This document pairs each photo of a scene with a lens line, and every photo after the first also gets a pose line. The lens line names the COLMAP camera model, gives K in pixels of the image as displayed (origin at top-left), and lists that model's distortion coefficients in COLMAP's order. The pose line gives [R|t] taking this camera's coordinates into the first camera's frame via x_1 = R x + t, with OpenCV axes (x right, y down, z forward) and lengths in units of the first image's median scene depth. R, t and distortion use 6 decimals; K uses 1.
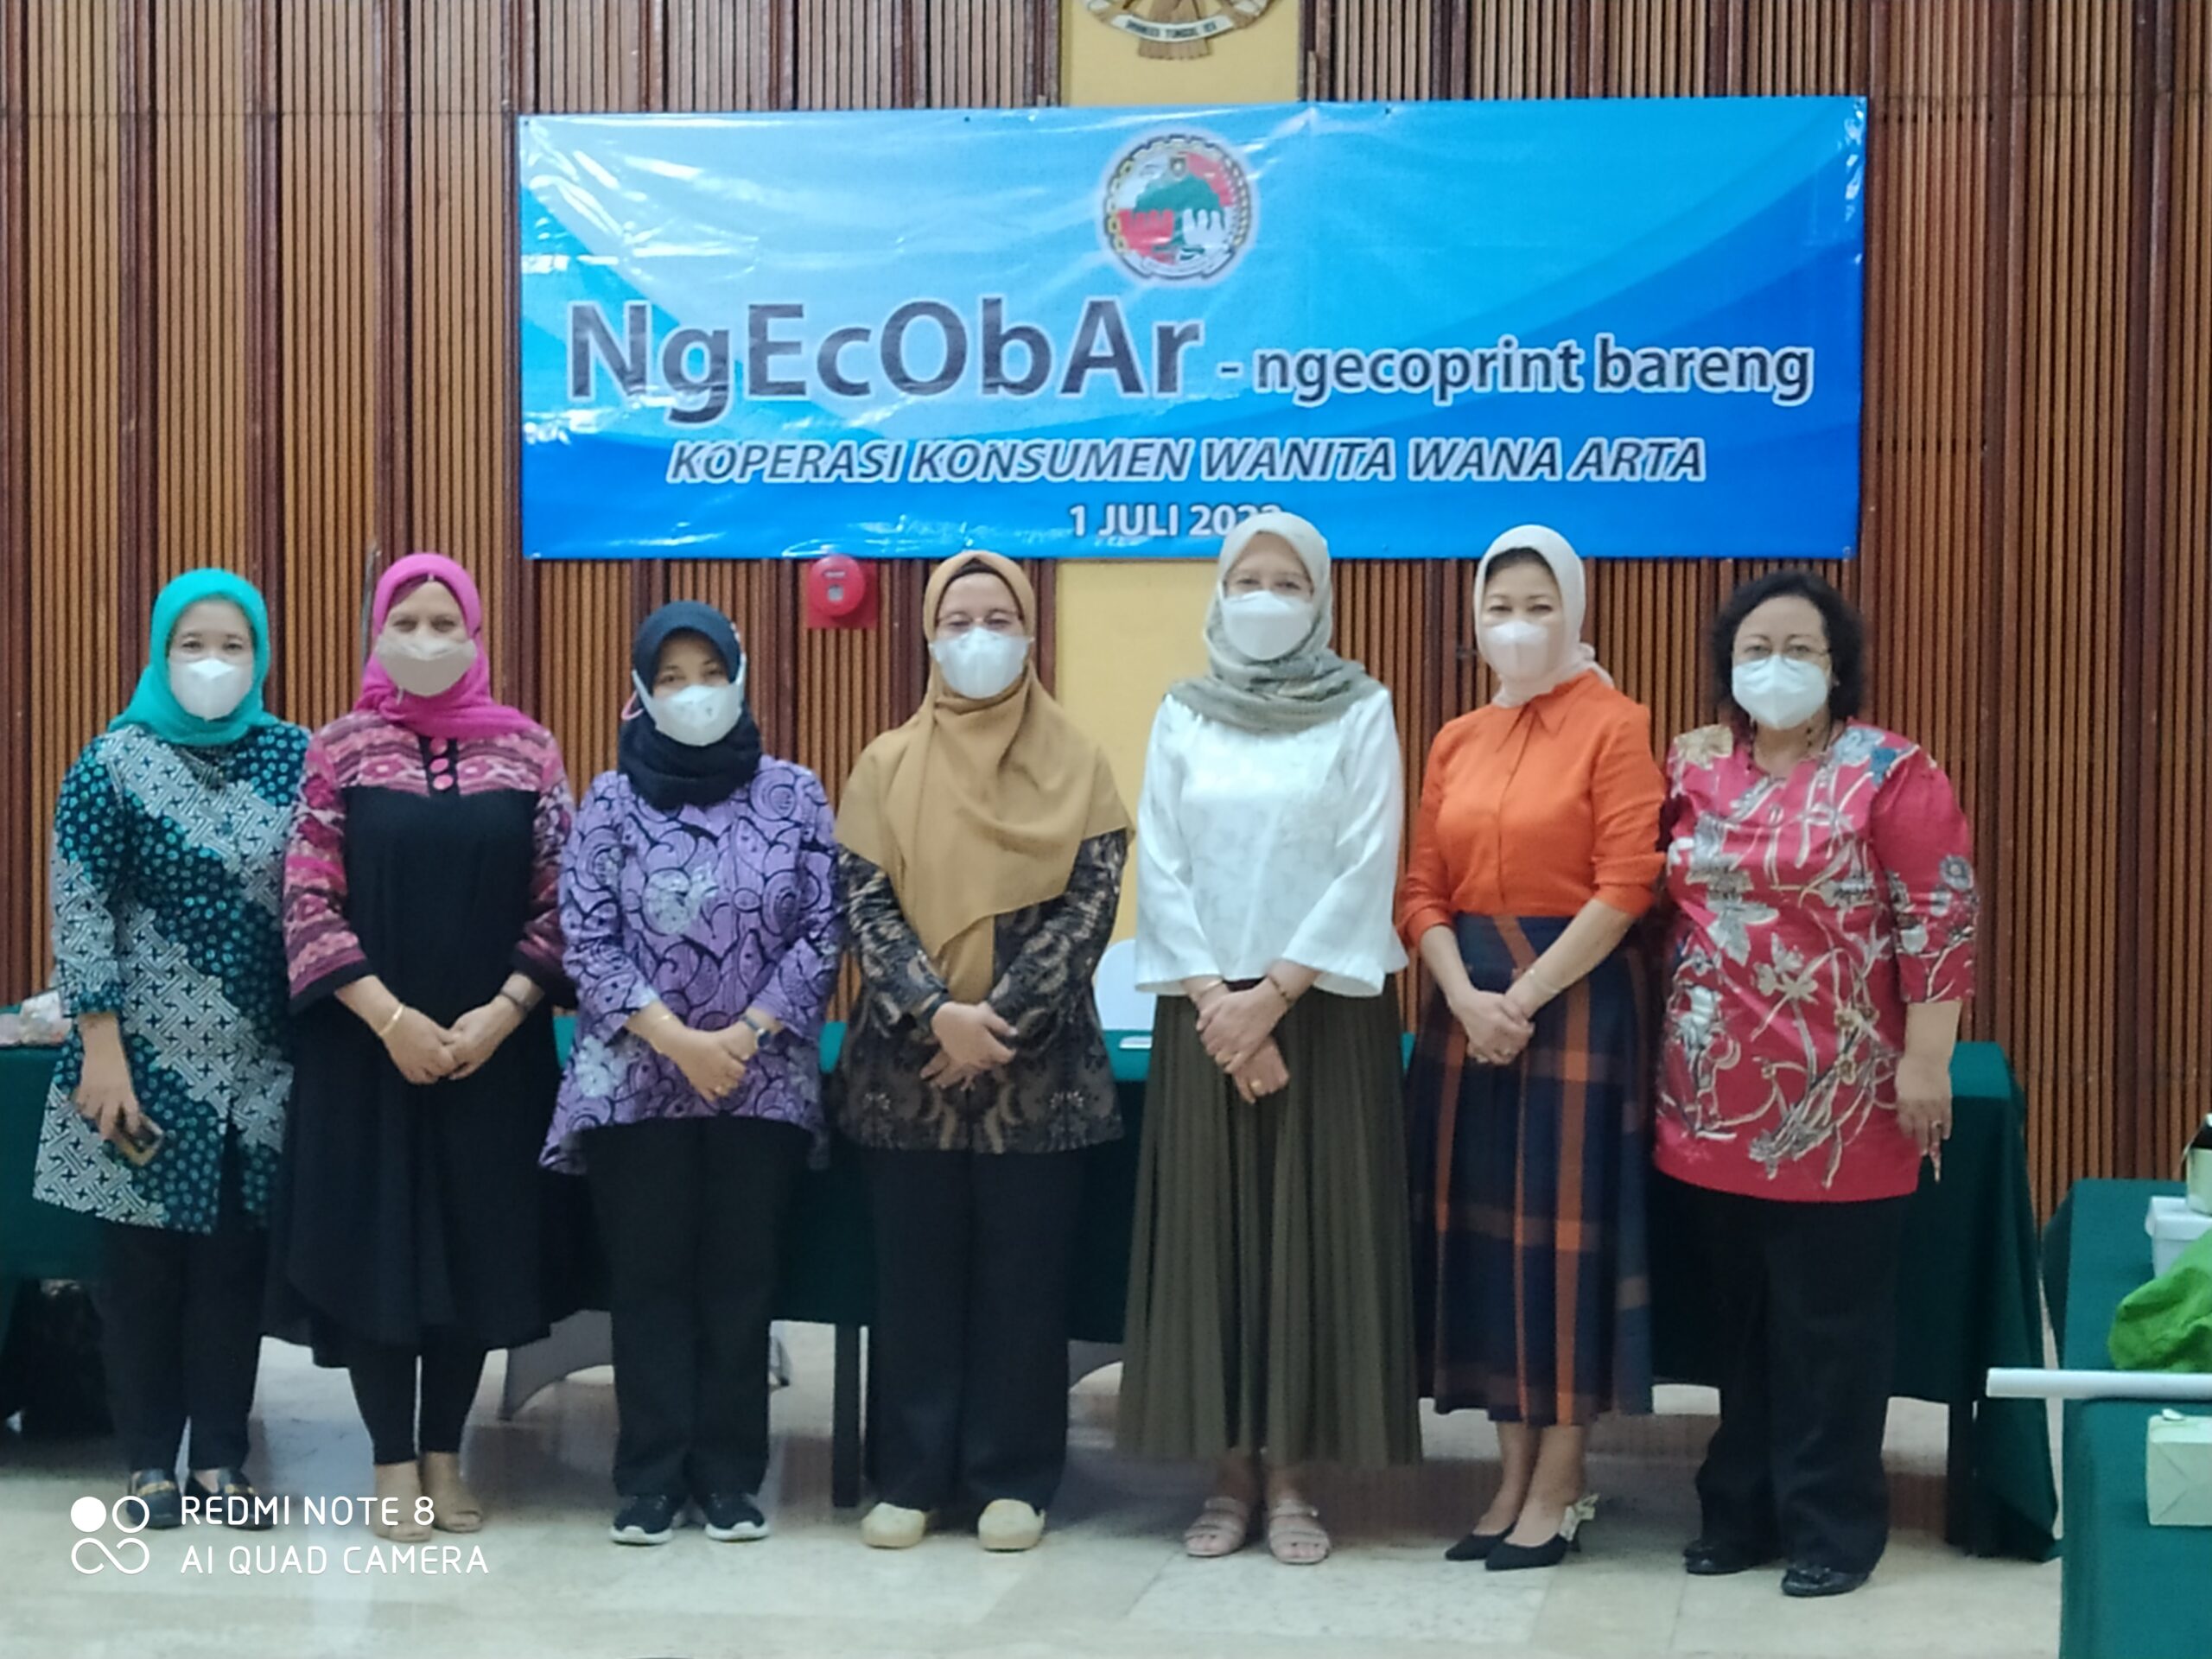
lens RADIAL K [[1517.7, 0, 1105.9], [0, 1517.7, 834.6], [0, 0, 1]] dist [0.023575, -0.008991]
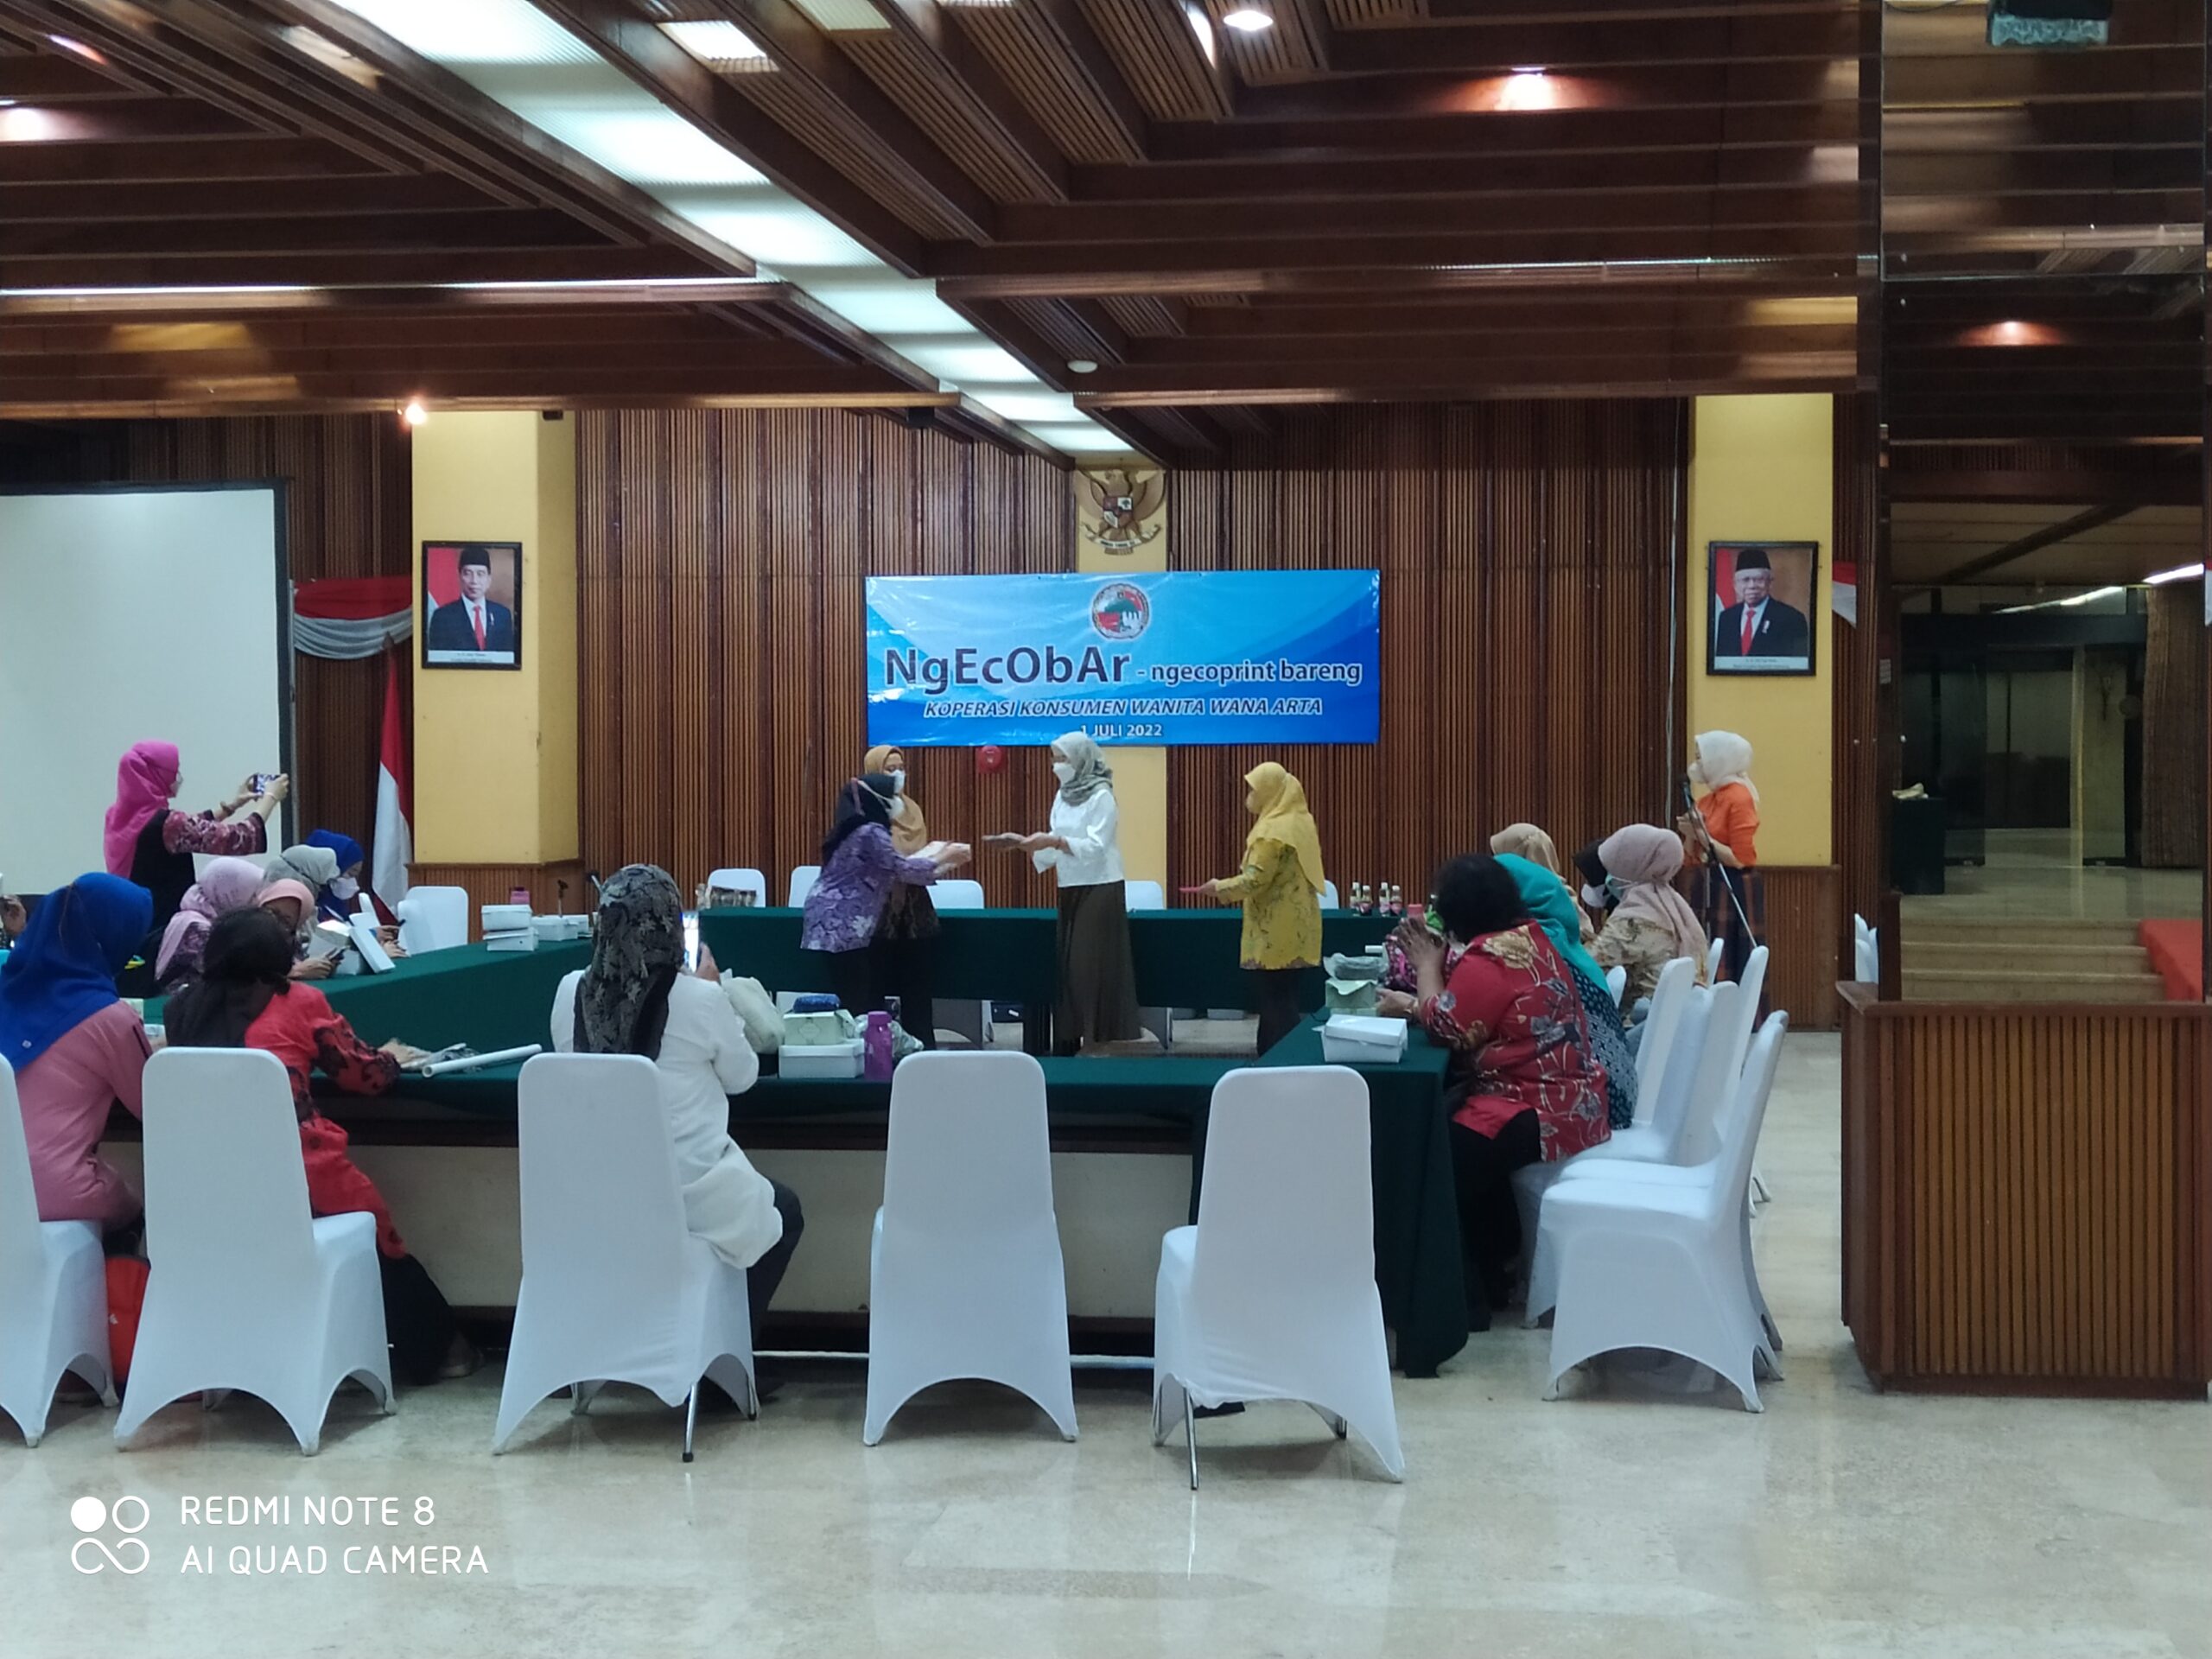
lens RADIAL K [[2609.6, 0, 1100.0], [0, 2609.6, 849.2], [0, 0, 1]] dist [0.094515, 0.000000]
pose [[0.997634, -0.013062, -0.067496, 0.304931], [0.012223, 0.999843, -0.012831, 0.050063], [0.067653, 0.011976, 0.997637, -3.408038]]
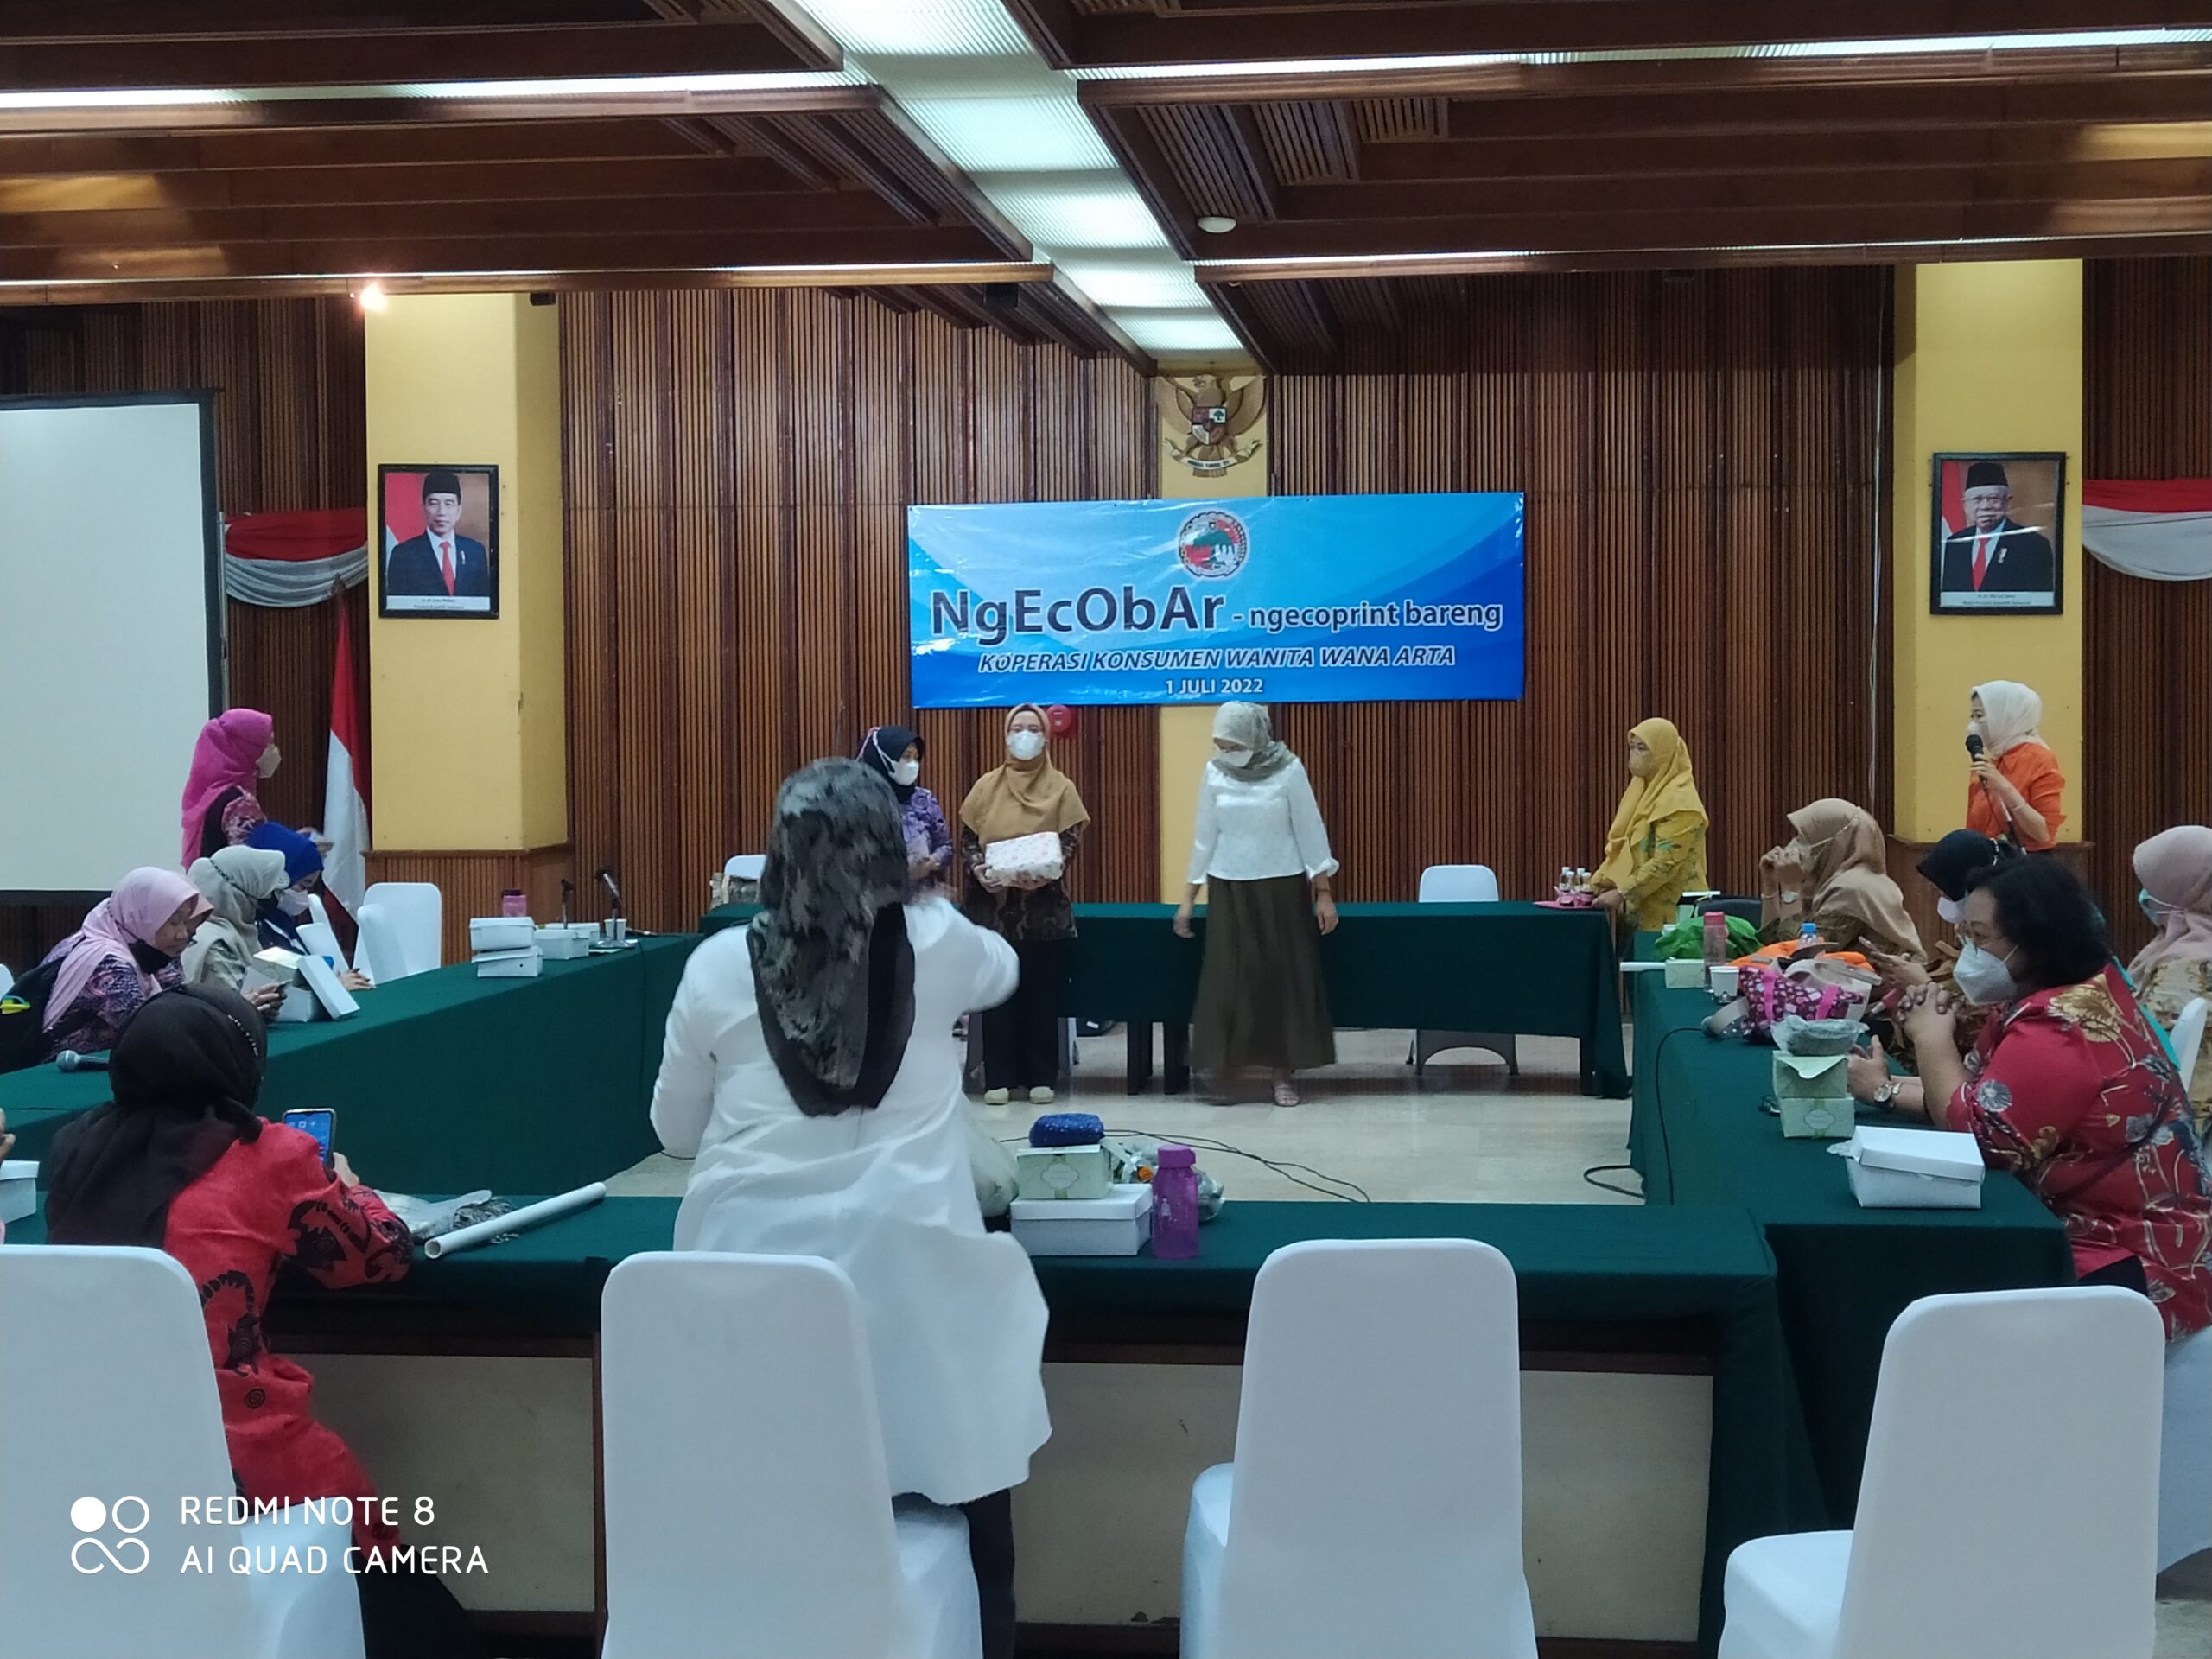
lens RADIAL K [[2756.5, 0, 1119.1], [0, 2756.5, 837.1], [0, 0, 1]] dist [0.072541, 0.000000]
pose [[0.998229, -0.019907, -0.056064, 0.125588], [0.019699, 0.999797, -0.004267, 0.021182], [0.056138, 0.003155, 0.998418, -2.917839]]
